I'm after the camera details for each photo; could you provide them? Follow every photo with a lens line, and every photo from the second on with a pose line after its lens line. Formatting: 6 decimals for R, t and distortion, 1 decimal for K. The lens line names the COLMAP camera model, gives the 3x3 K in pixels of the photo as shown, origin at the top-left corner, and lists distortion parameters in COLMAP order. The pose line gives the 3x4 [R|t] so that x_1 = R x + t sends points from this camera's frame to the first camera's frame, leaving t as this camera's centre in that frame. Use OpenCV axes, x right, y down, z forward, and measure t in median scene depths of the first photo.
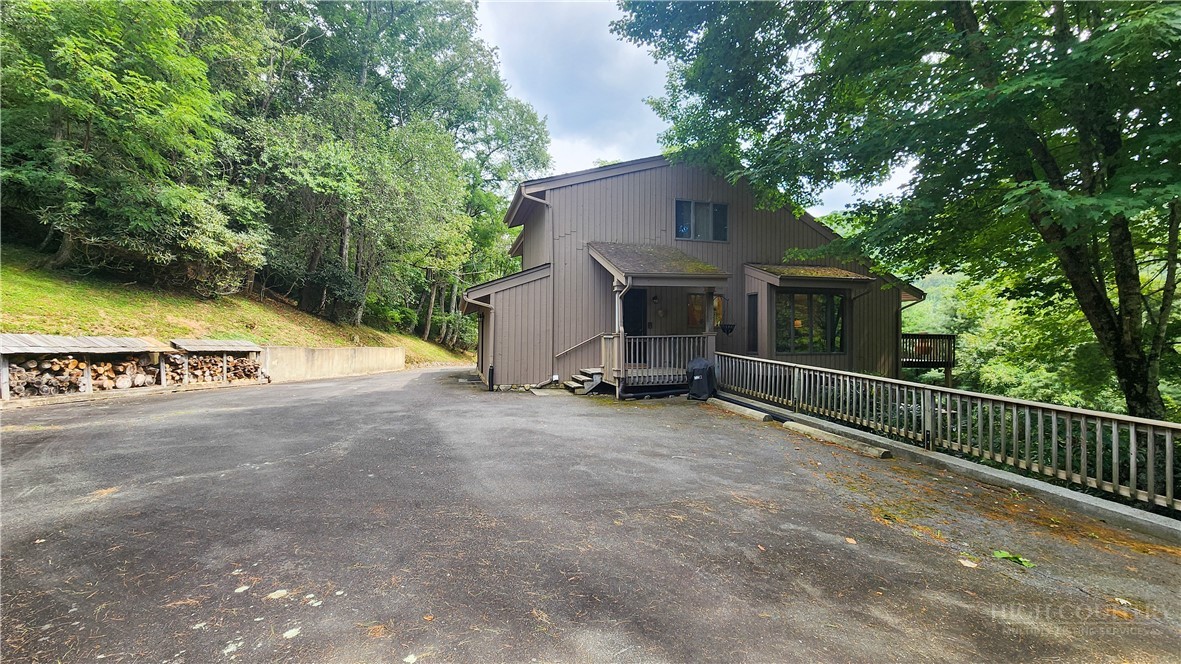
lens RADIAL K [[480.0, 0, 590.5], [0, 480.0, 332.0], [0, 0, 1]] dist [0.000032, -0.000080]
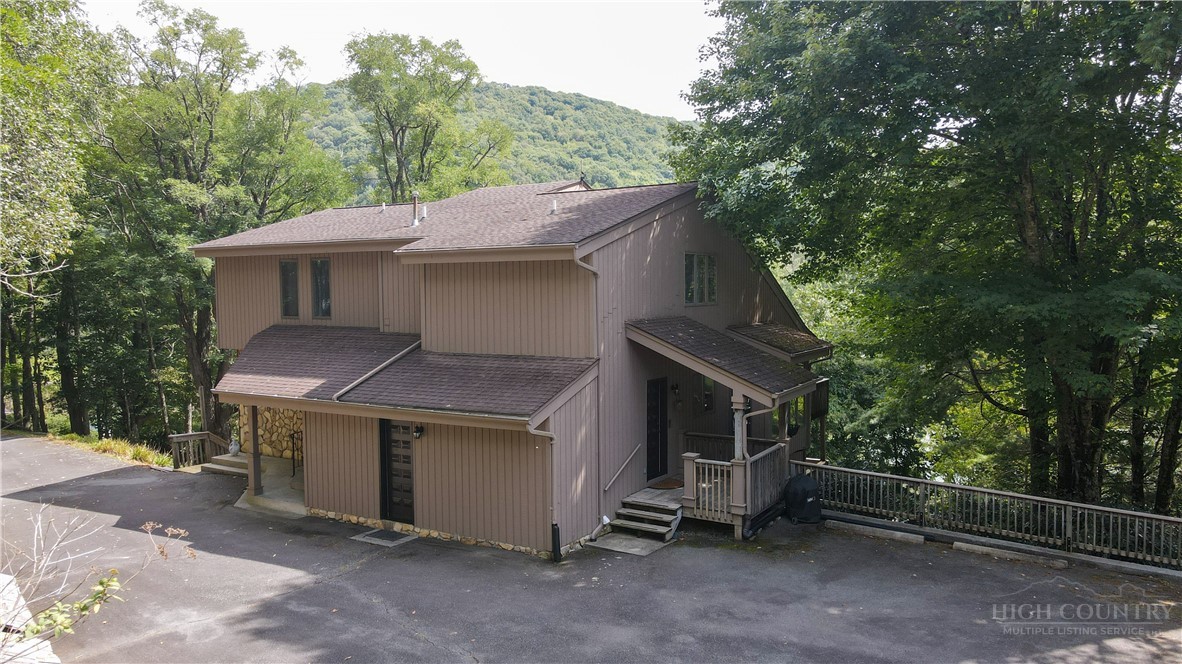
lens RADIAL K [[858.7, 0, 591.0], [0, 858.7, 332.0], [0, 0, 1]] dist [-0.075667, 0.120472]
pose [[0.743534, -0.047459, 0.667012, -0.863396], [0.004434, 0.997806, 0.066052, -0.247538], [-0.668684, -0.046154, 0.742113, 0.091824]]
